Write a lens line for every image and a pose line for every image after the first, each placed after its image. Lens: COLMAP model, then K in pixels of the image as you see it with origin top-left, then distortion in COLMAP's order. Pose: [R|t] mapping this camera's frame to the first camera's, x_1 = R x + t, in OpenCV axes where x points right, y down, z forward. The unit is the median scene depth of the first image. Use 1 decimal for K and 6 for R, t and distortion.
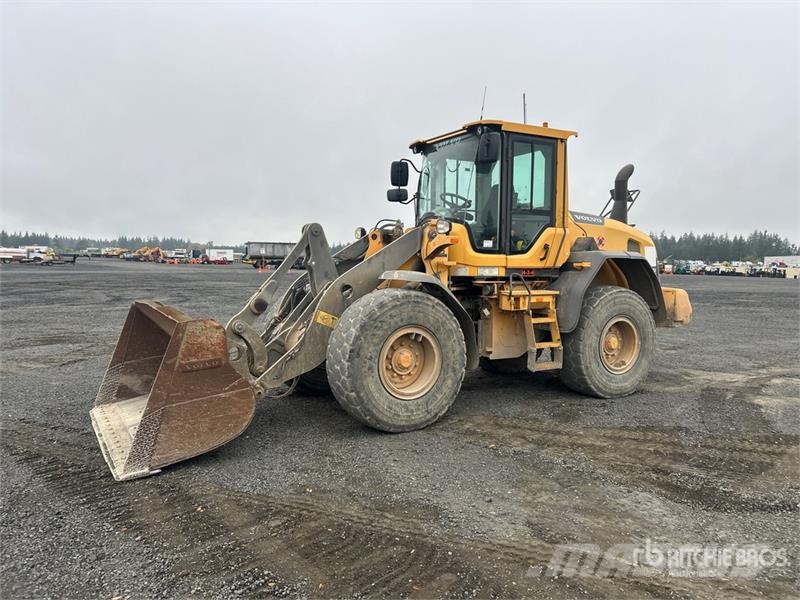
lens RADIAL K [[595.2, 0, 405.6], [0, 595.2, 302.6], [0, 0, 1]] dist [0.047538, -0.058653]
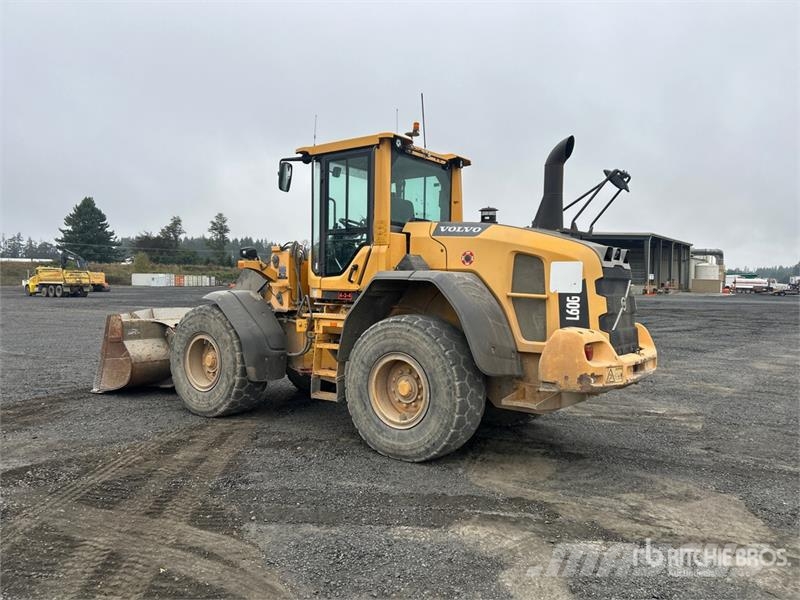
lens RADIAL K [[595.2, 0, 405.6], [0, 595.2, 302.6], [0, 0, 1]] dist [0.047538, -0.058653]
pose [[0.410495, 0.026628, -0.911474, 1.187585], [-0.072800, 0.997340, -0.003650, -0.046136], [0.908952, 0.067853, 0.411342, 0.759997]]
